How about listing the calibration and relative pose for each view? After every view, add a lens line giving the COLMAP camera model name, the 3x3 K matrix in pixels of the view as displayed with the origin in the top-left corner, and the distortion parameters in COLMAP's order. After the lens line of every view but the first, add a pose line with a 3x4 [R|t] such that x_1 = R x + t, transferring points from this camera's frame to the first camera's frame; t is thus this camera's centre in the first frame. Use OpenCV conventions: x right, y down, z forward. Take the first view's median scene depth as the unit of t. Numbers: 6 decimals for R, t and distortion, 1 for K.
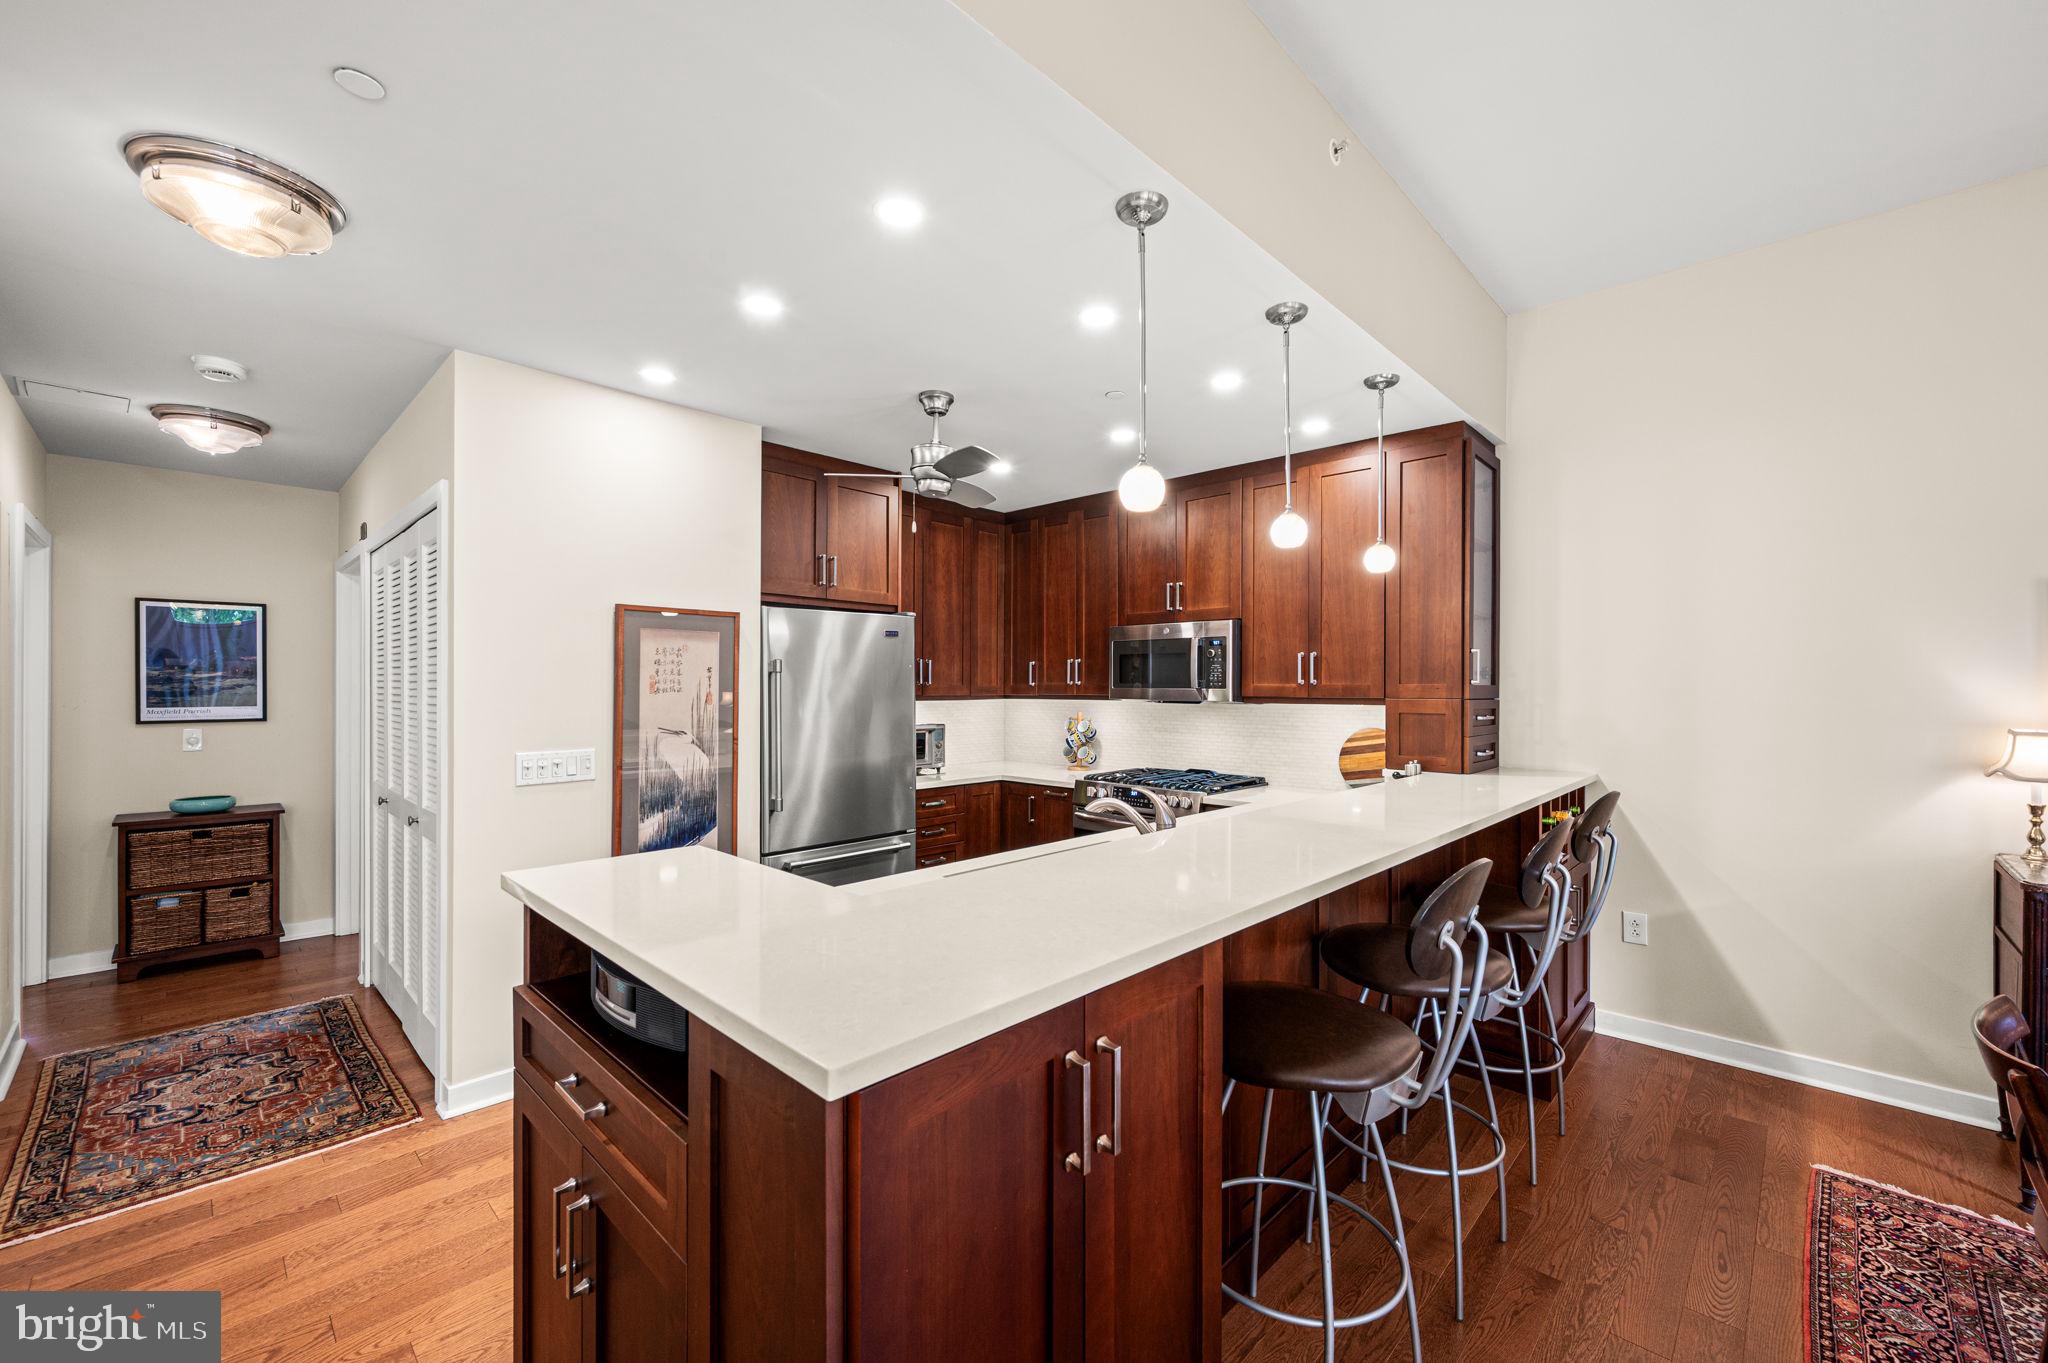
lens RADIAL K [[819.0, 0, 1032.5], [0, 819.0, 688.1], [0, 0, 1]] dist [-0.002553, 0.000348]
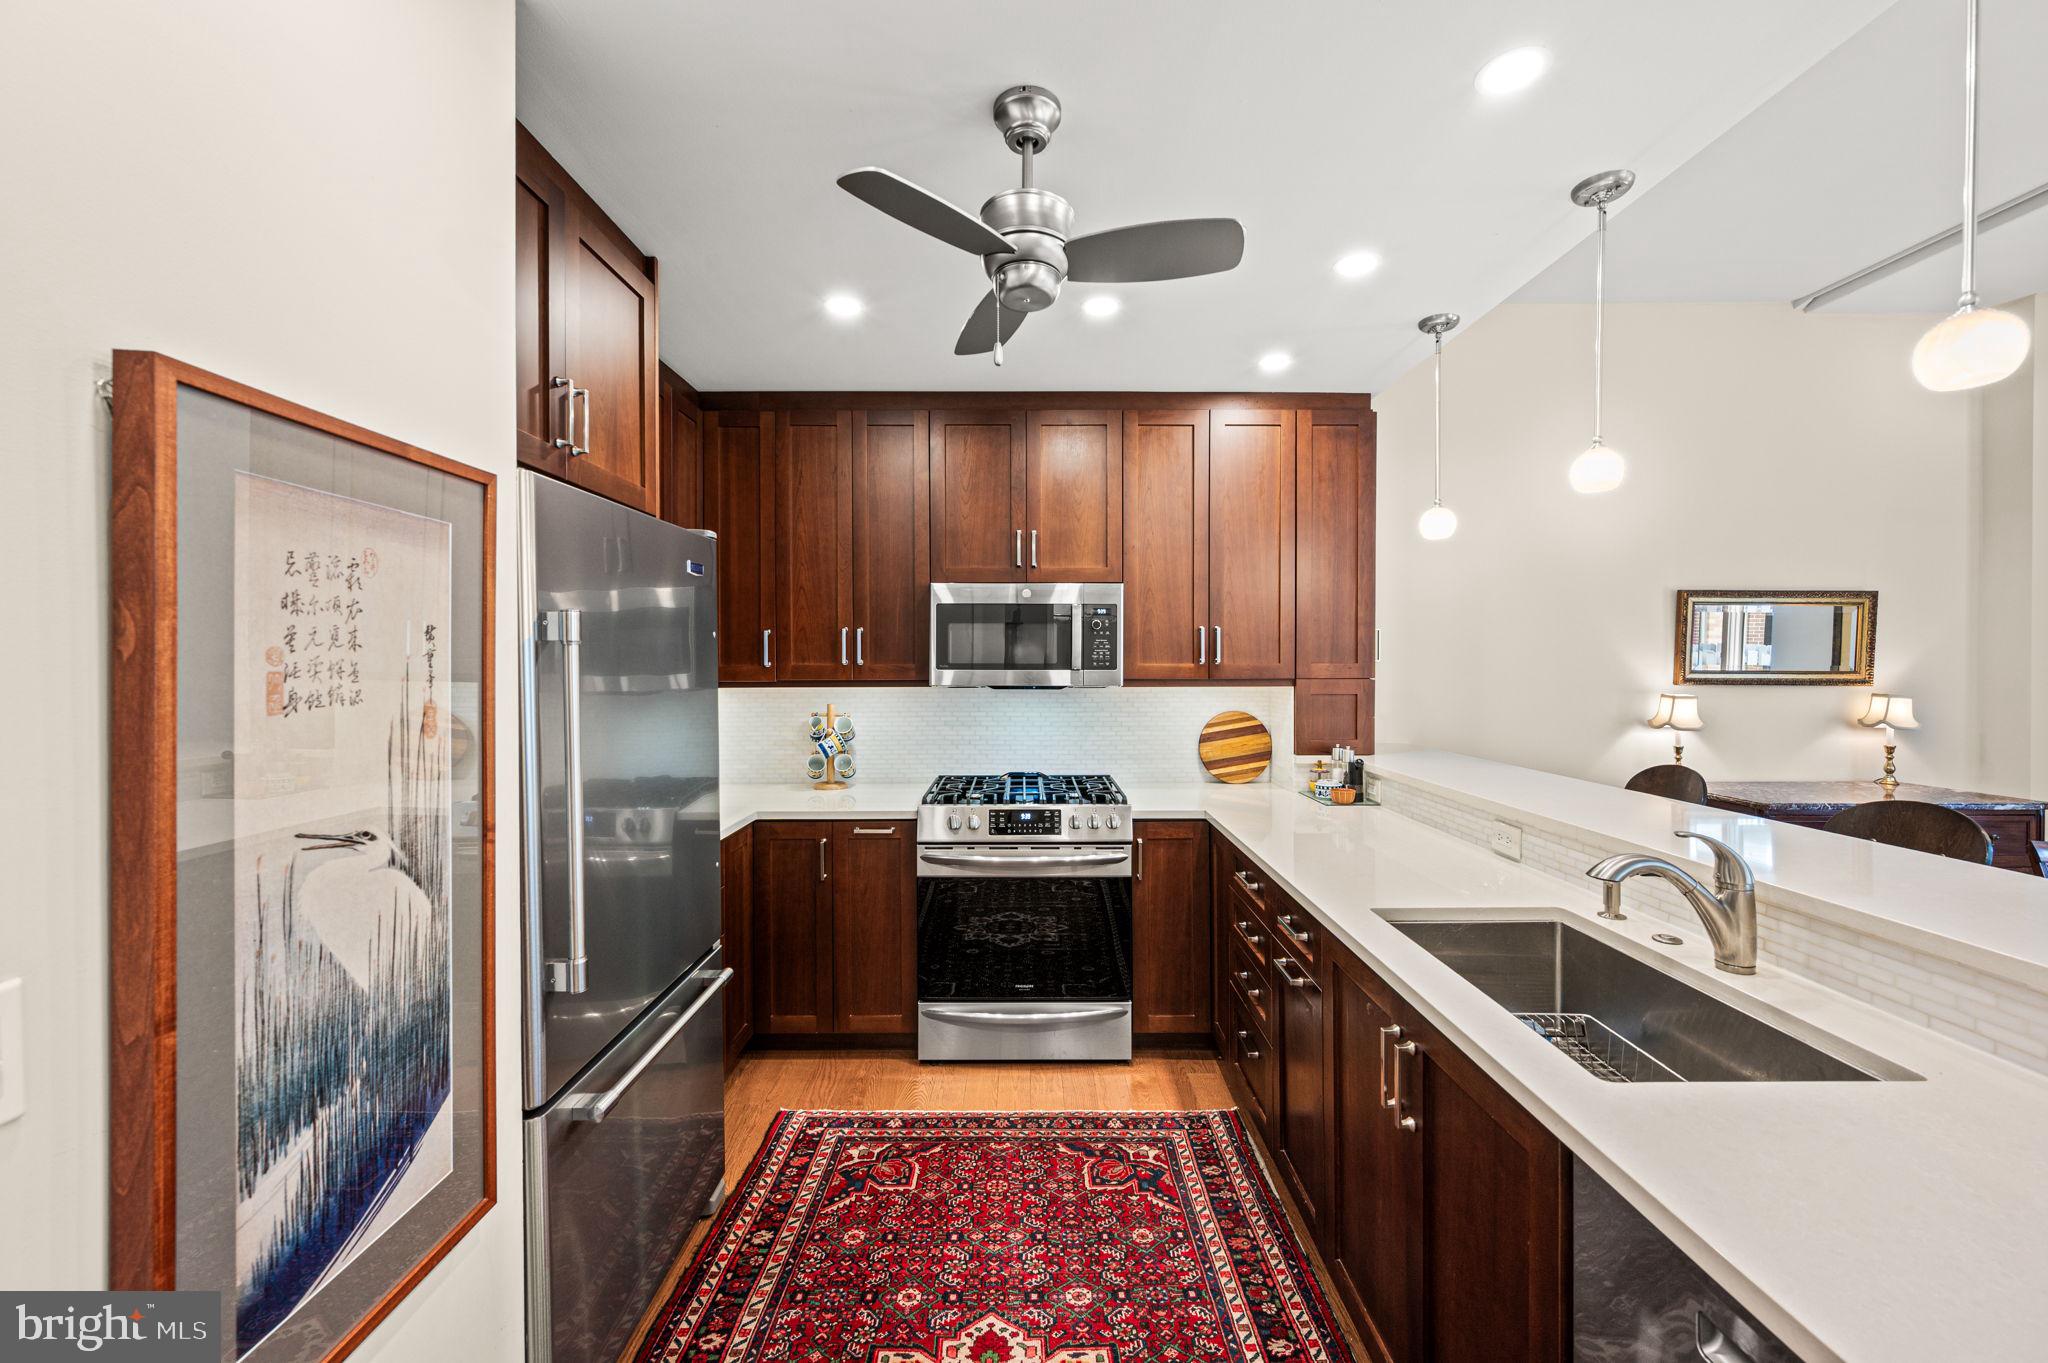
lens RADIAL K [[805.7, 0, 1030.3], [0, 805.7, 672.9], [0, 0, 1]] dist [-0.001645, -0.000087]
pose [[0.720864, -0.014042, 0.692934, -0.373613], [0.005735, 0.999881, 0.014295, -0.008008], [-0.693053, -0.006331, 0.720859, 0.500731]]
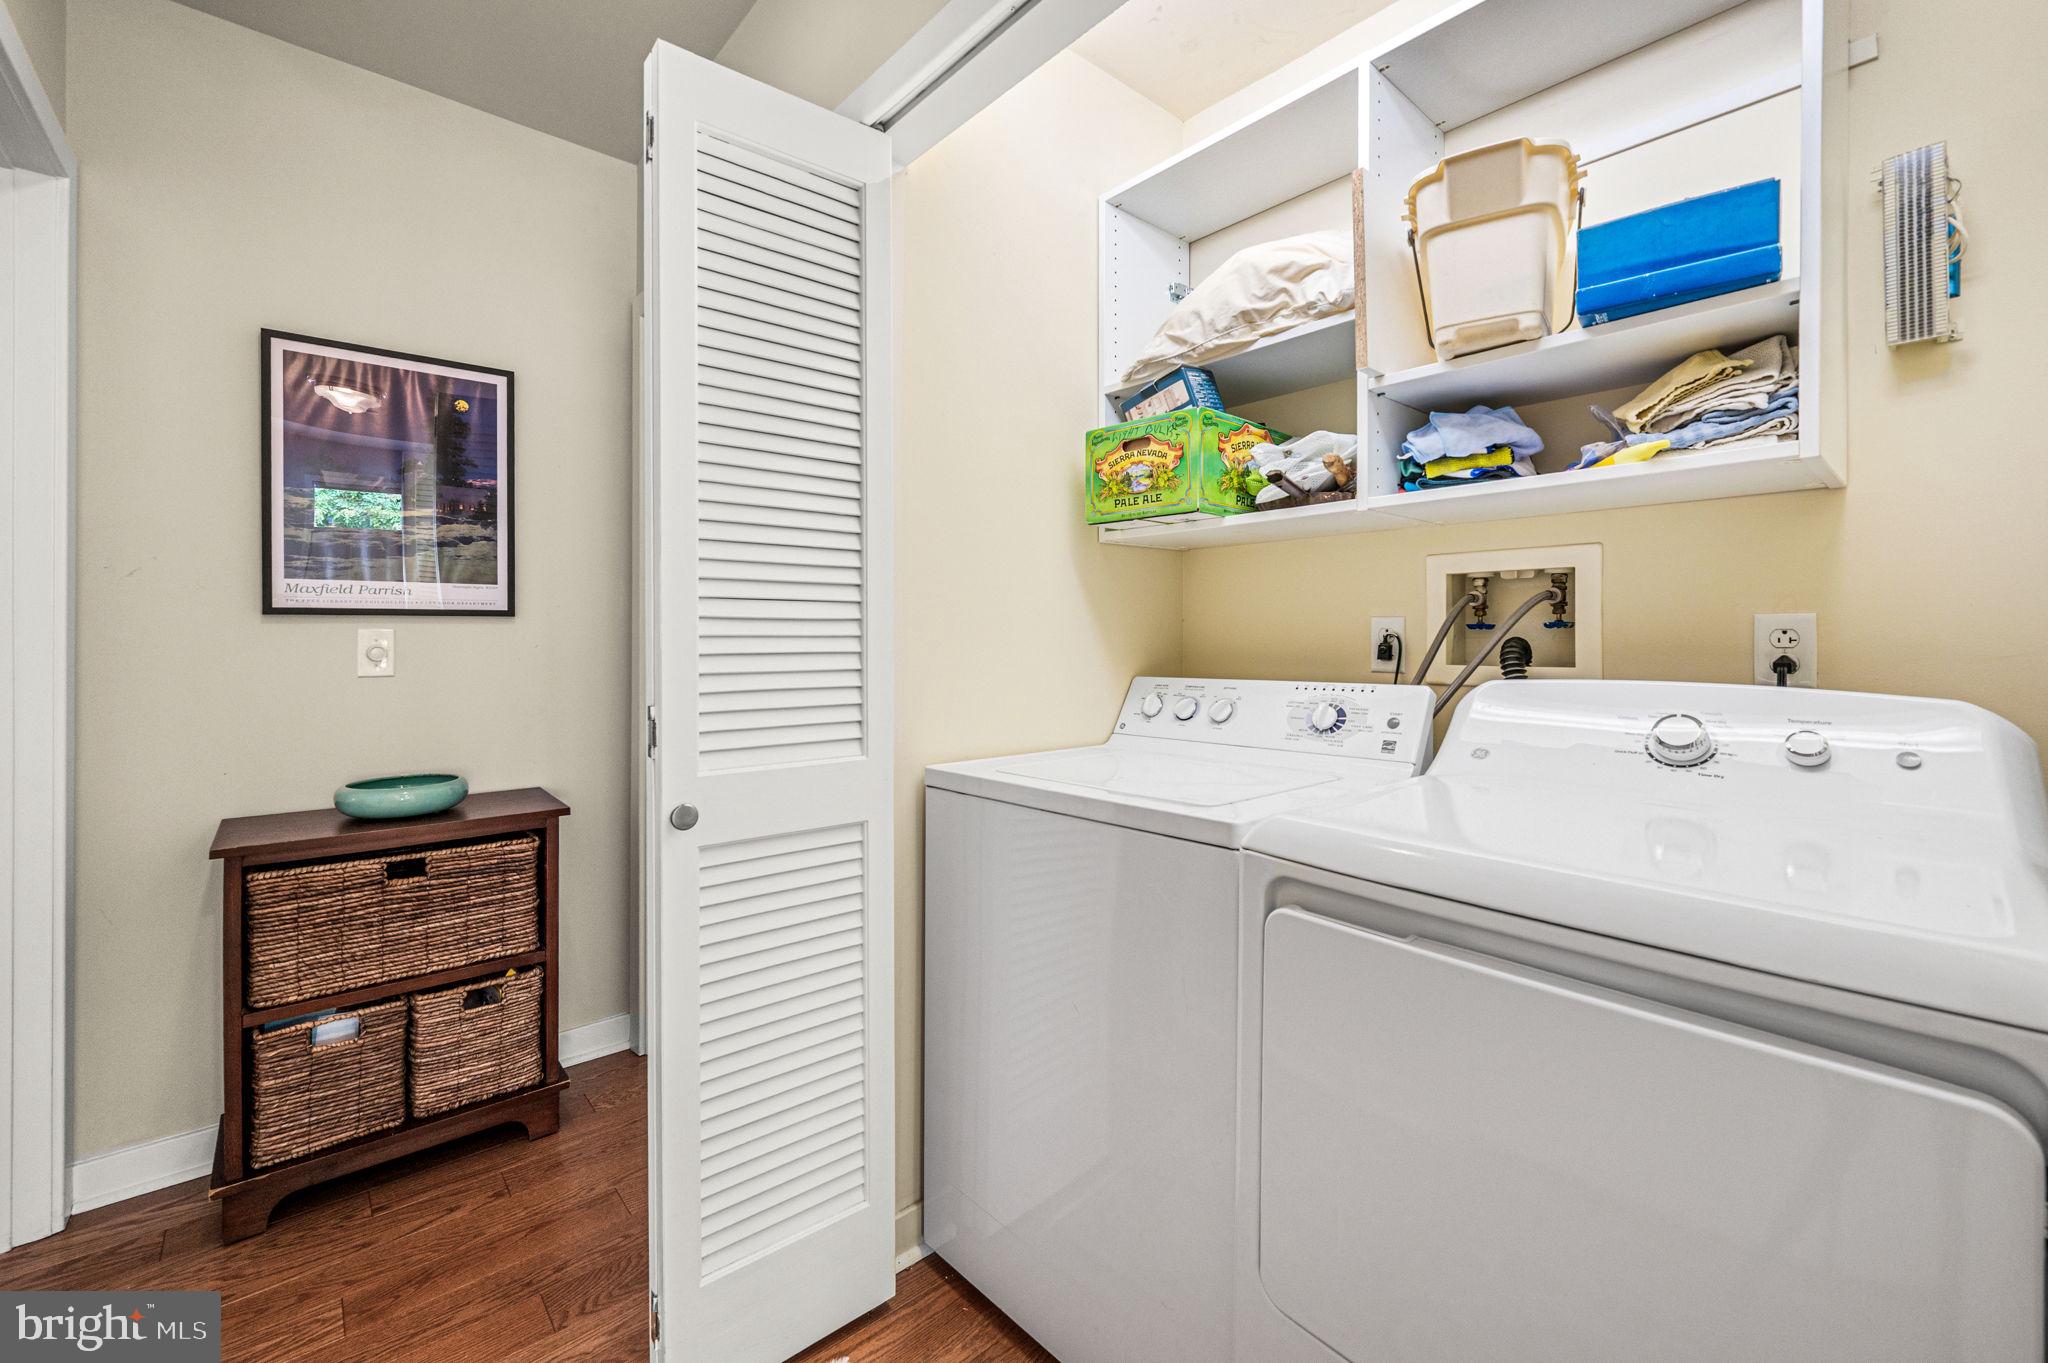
lens RADIAL K [[872.0, 0, 1079.8], [0, 872.0, 629.5], [0, 0, 1]] dist [-0.002773, 0.000090]
pose [[0.997553, -0.005032, -0.069731, -0.650373], [0.004712, 0.999978, -0.004751, 0.059126], [0.069753, 0.004411, 0.997555, 0.585465]]
